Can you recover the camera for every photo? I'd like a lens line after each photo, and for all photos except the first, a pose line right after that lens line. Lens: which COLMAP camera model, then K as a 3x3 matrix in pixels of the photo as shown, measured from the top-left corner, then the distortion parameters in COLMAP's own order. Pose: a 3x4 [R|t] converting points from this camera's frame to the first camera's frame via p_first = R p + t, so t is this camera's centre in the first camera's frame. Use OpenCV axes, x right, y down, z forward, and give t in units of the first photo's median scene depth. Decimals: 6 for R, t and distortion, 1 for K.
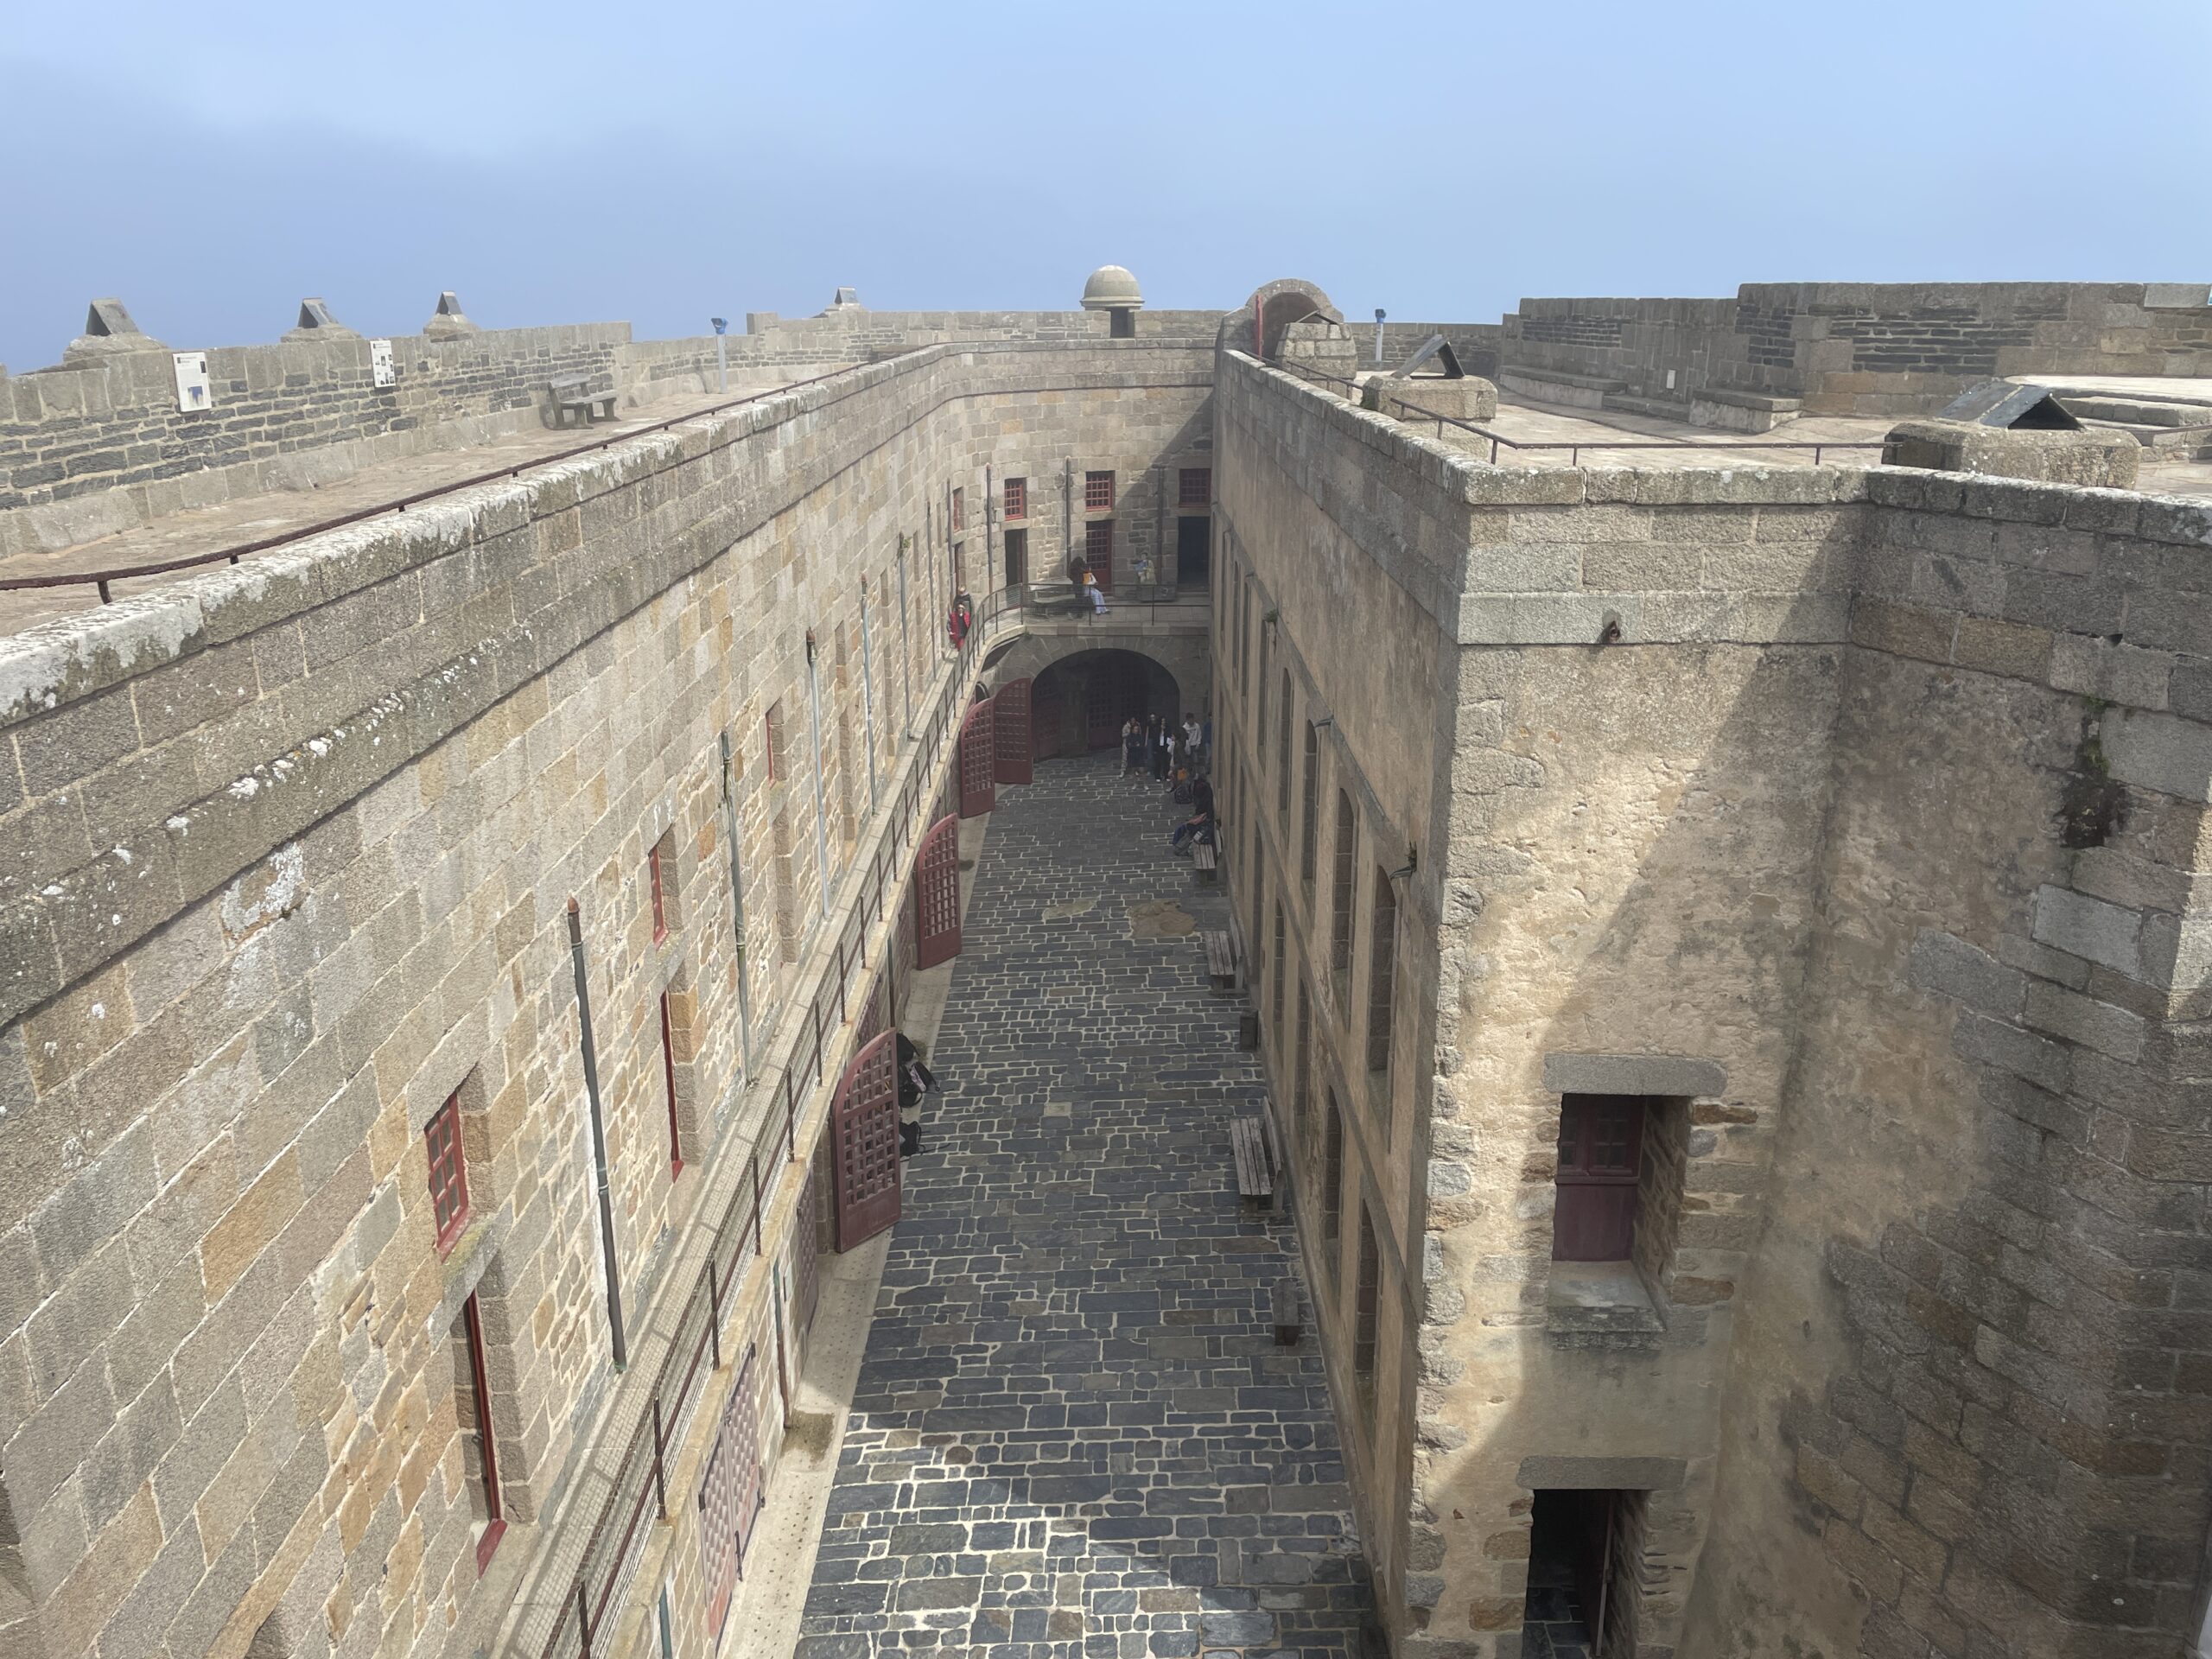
lens RADIAL K [[1642.9, 0, 1112.4], [0, 1642.9, 818.8], [0, 0, 1]] dist [0.098019, -0.123740]
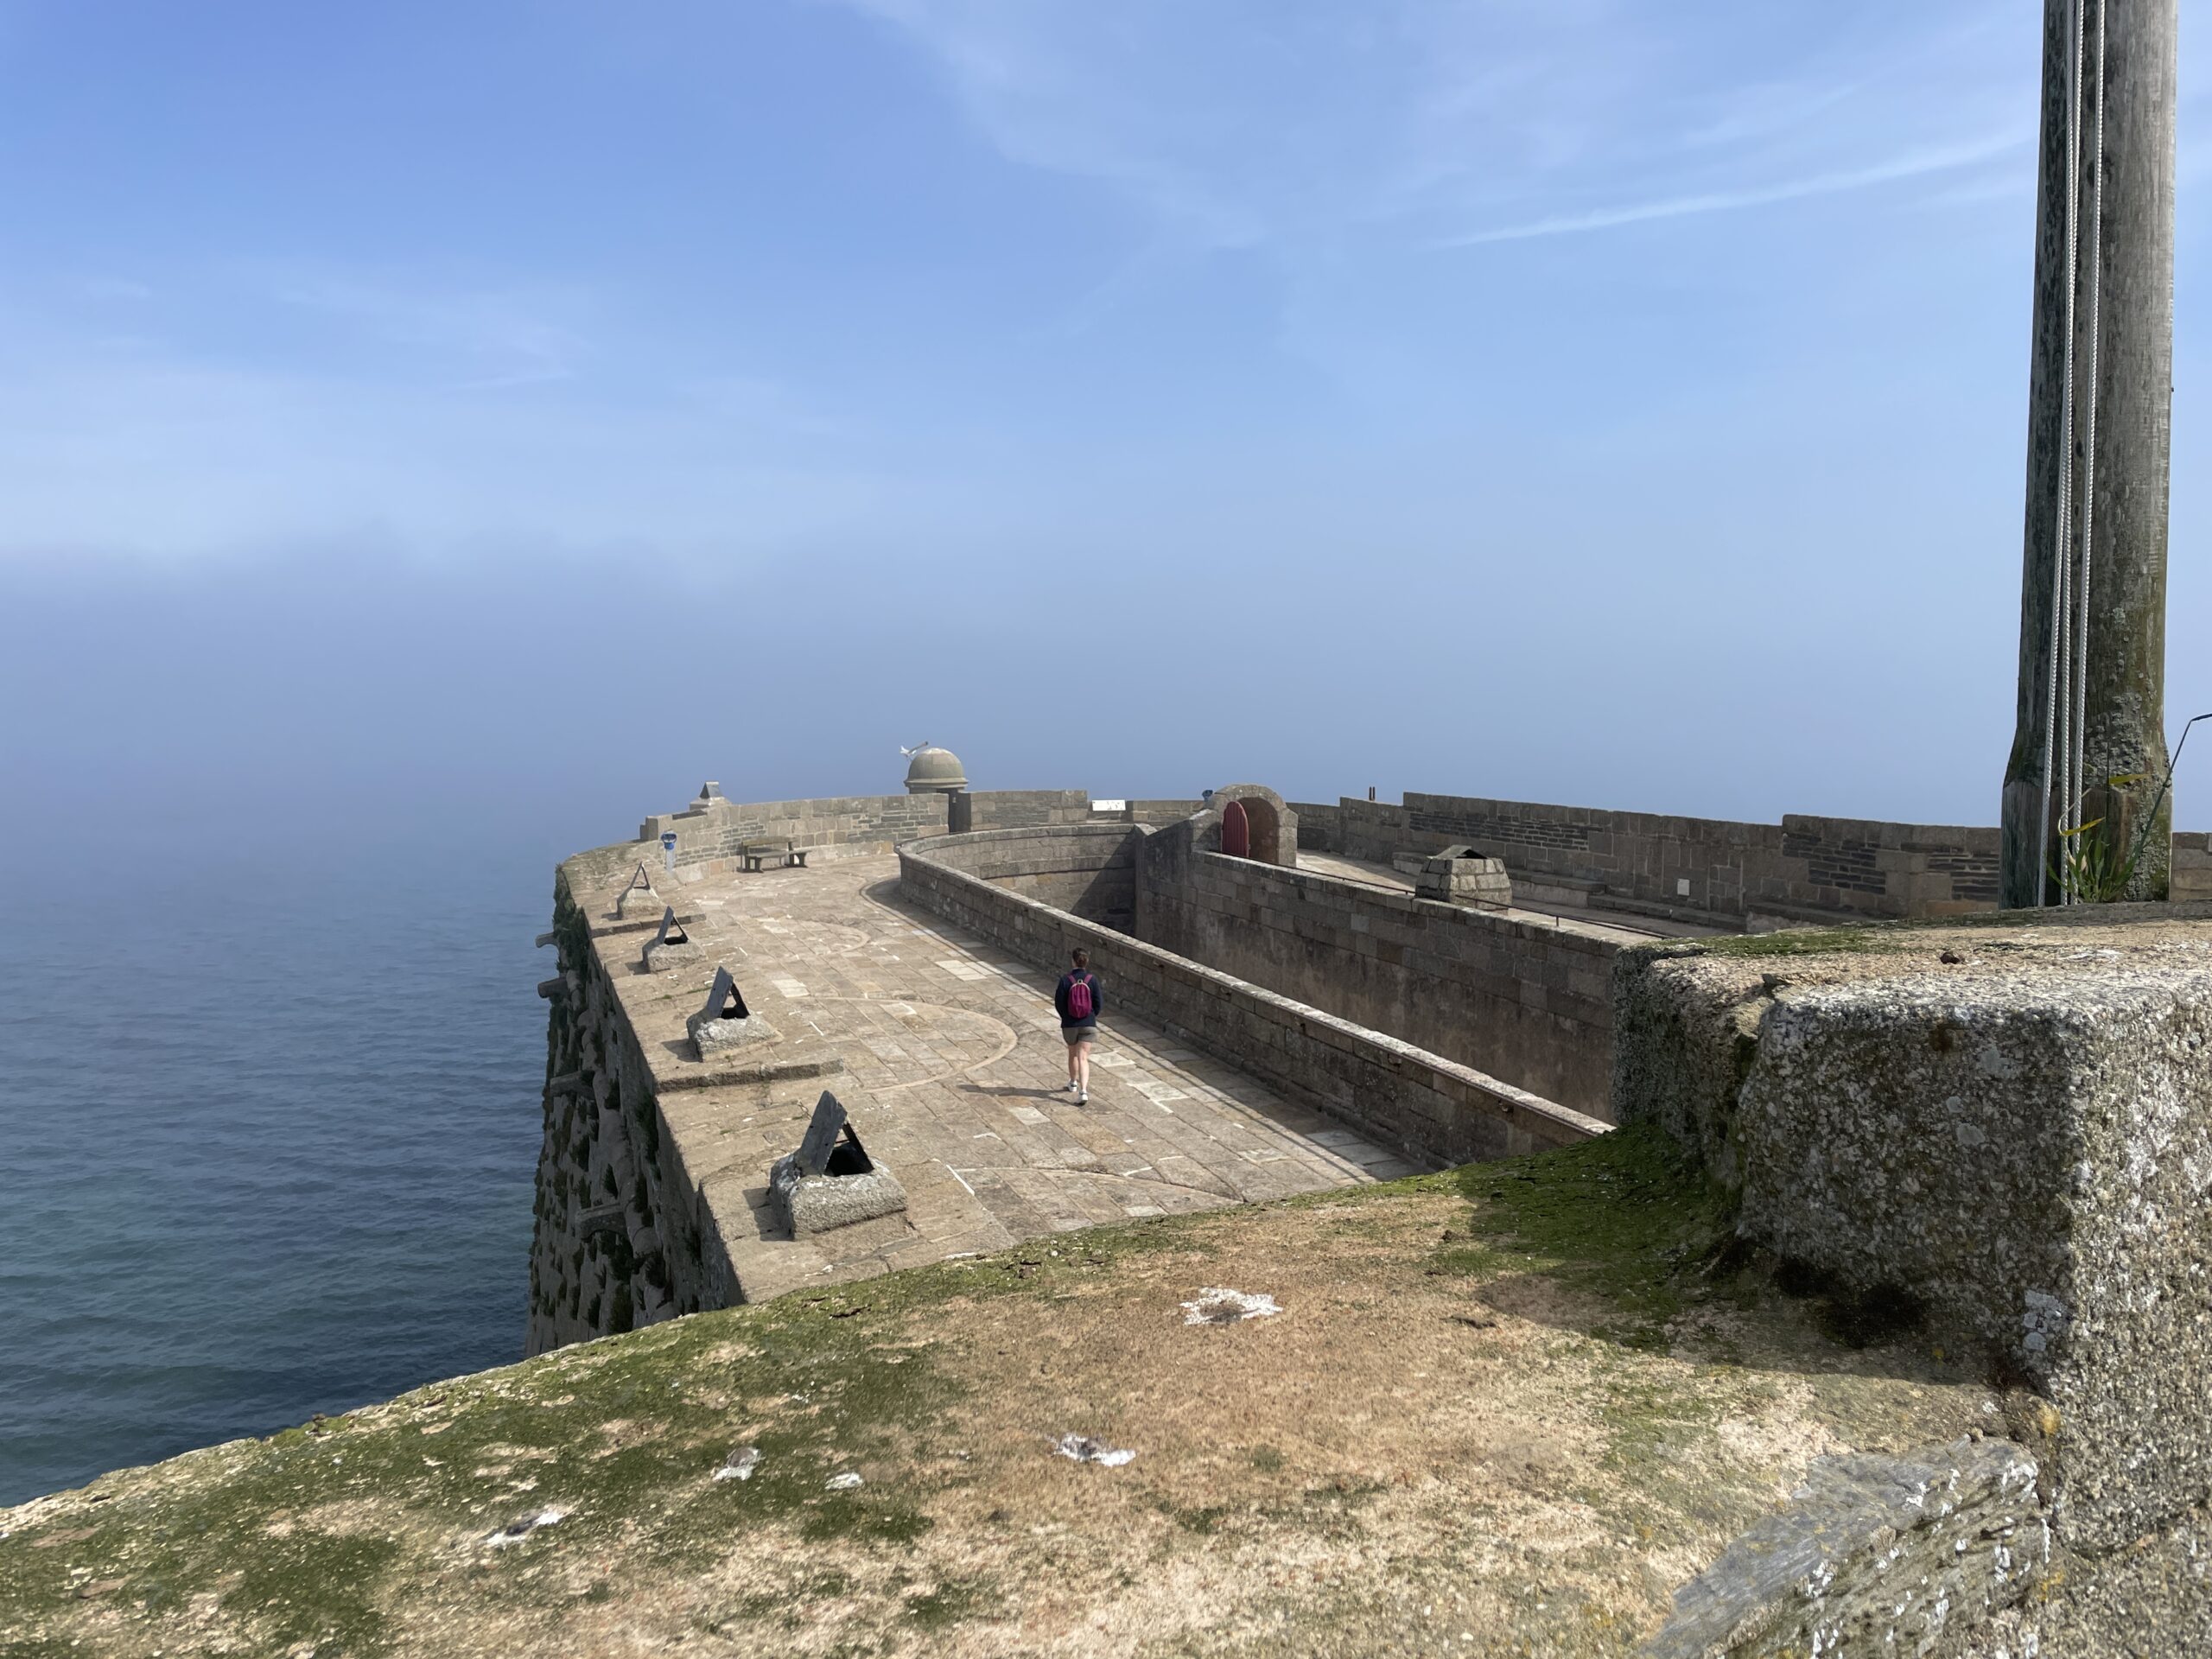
lens RADIAL K [[1646.9, 0, 1077.3], [0, 1646.9, 815.6], [0, 0, 1]] dist [0.094263, -0.115618]
pose [[0.946358, -0.022570, 0.322331, -0.969350], [0.097833, 0.970748, -0.219263, -0.261494], [-0.307954, 0.239036, 0.920883, 0.237840]]
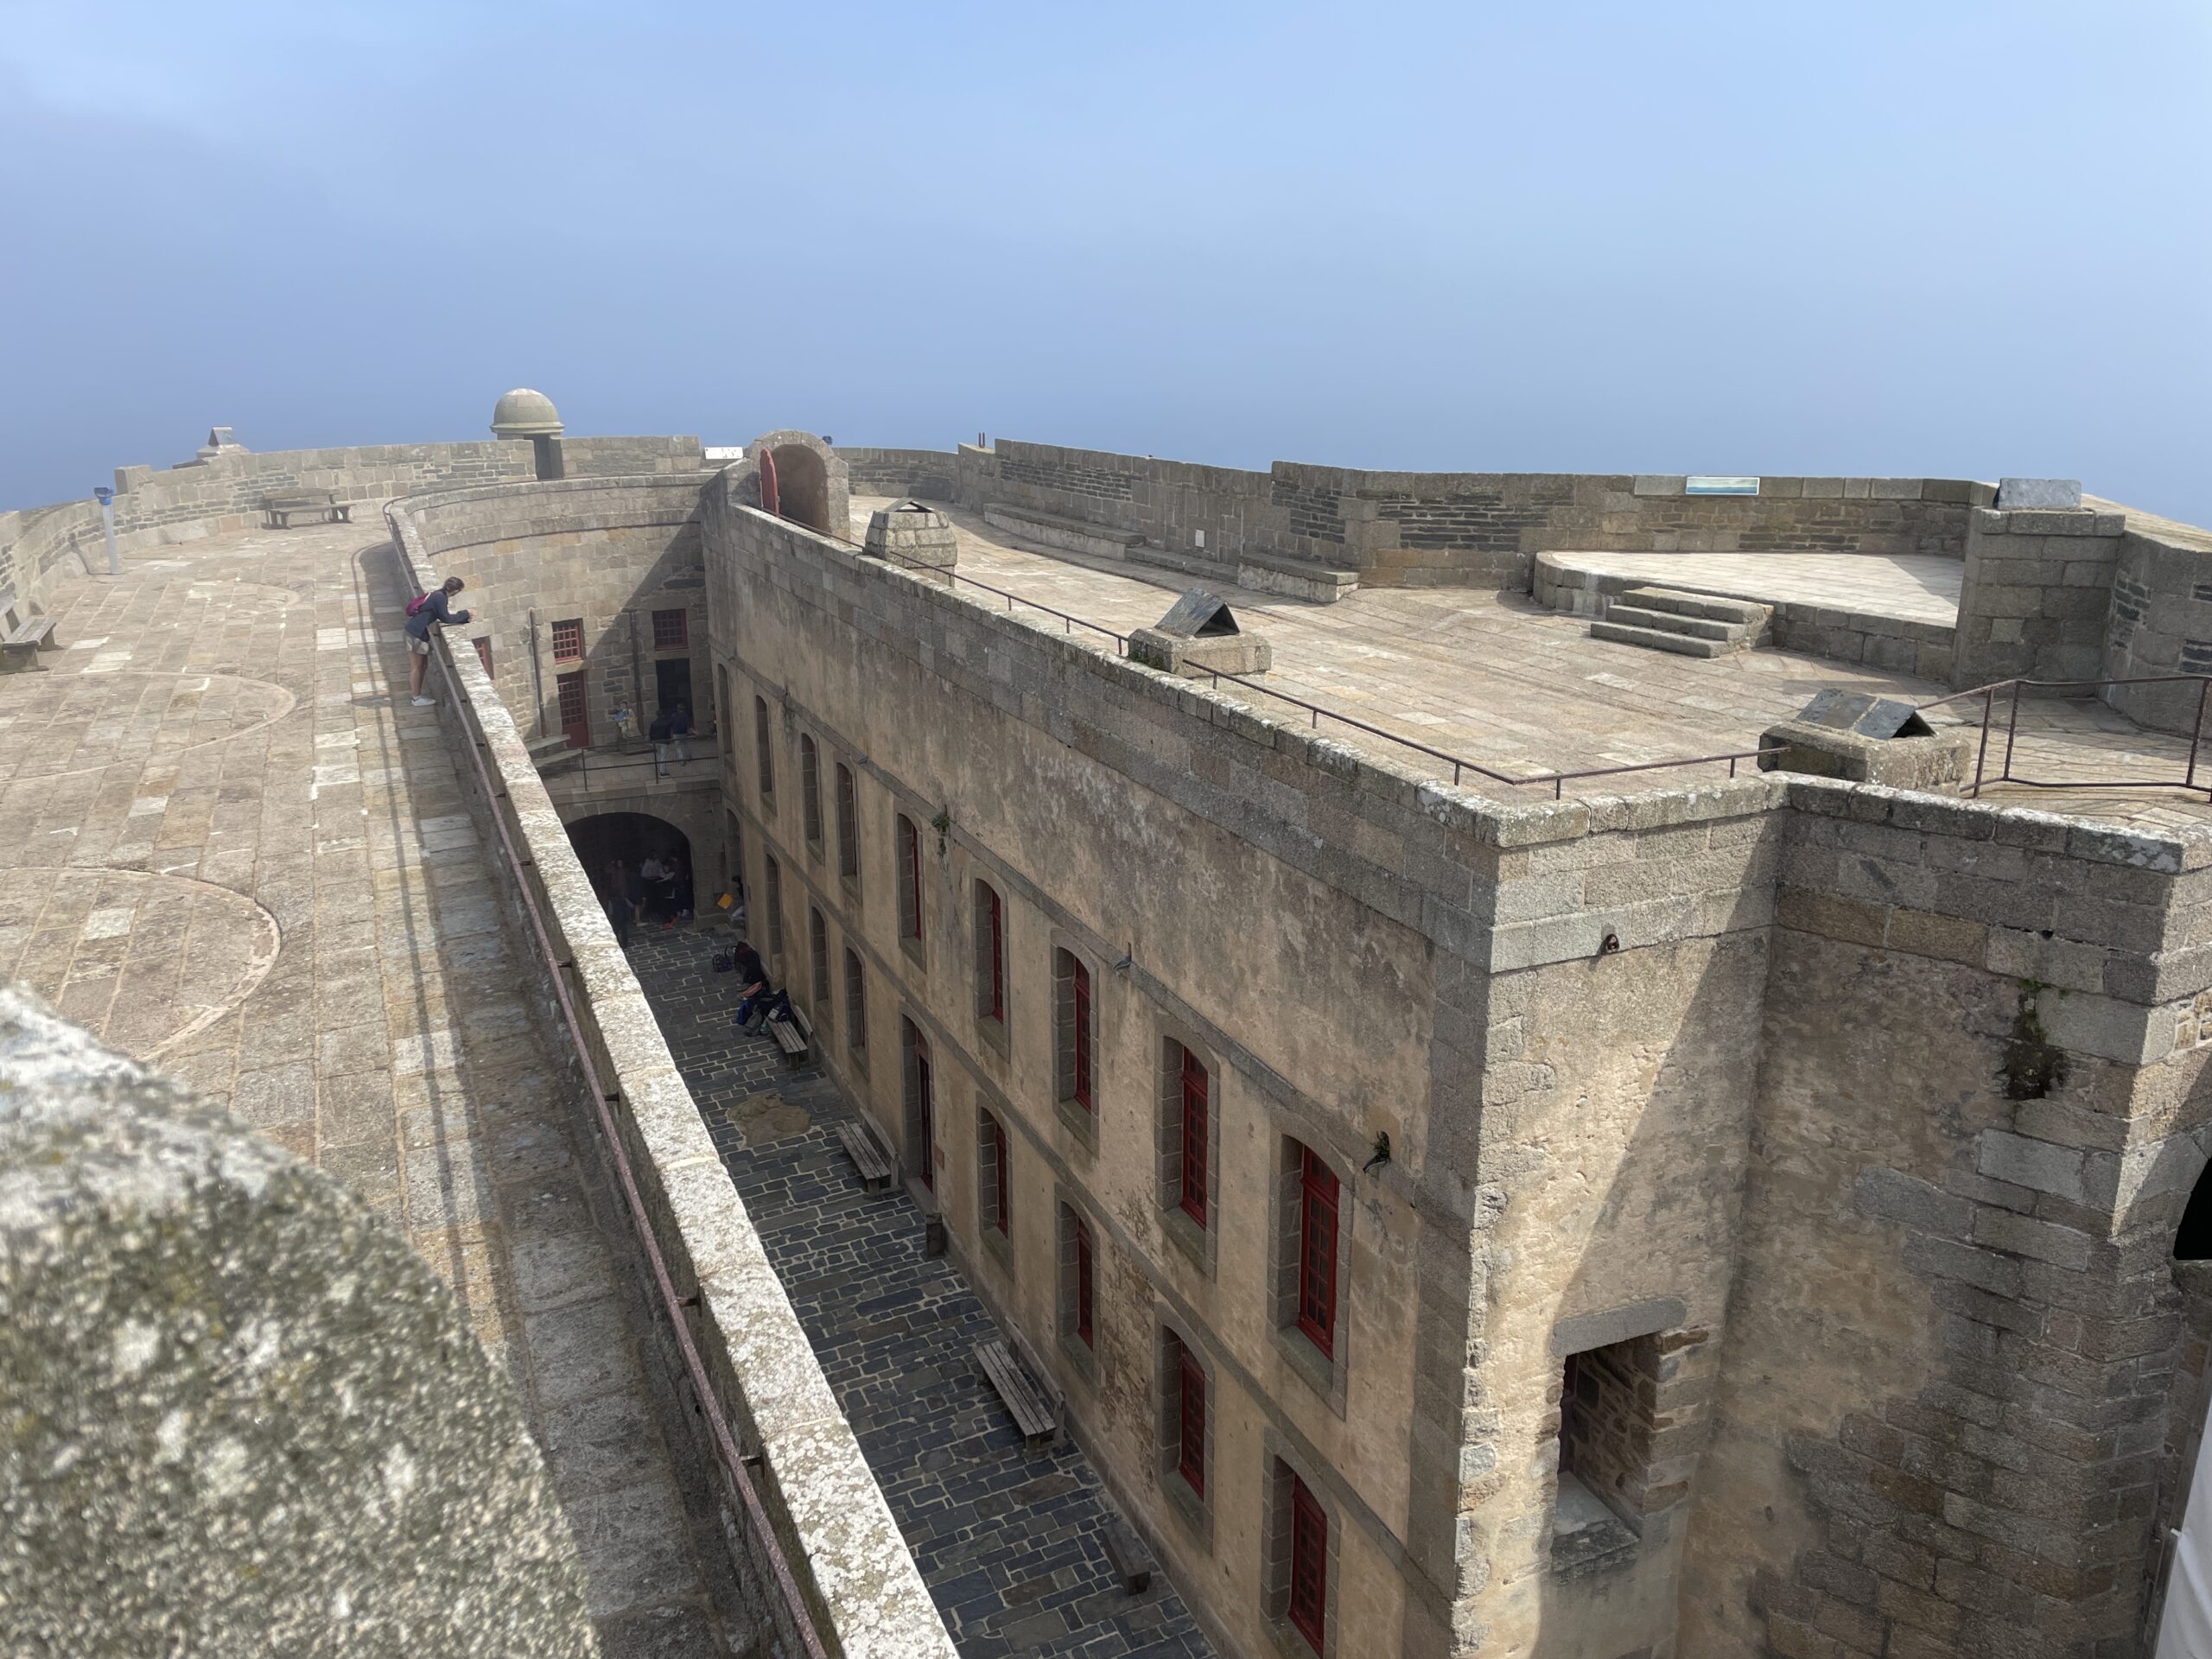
lens RADIAL K [[1650.0, 0, 1106.0], [0, 1650.0, 829.5], [0, 0, 1]] dist [0.095359, -0.117531]
pose [[0.911899, -0.118156, 0.393038, -0.395702], [0.125842, 0.992031, 0.006258, -0.222520], [-0.390646, 0.043754, 0.919501, 0.118159]]
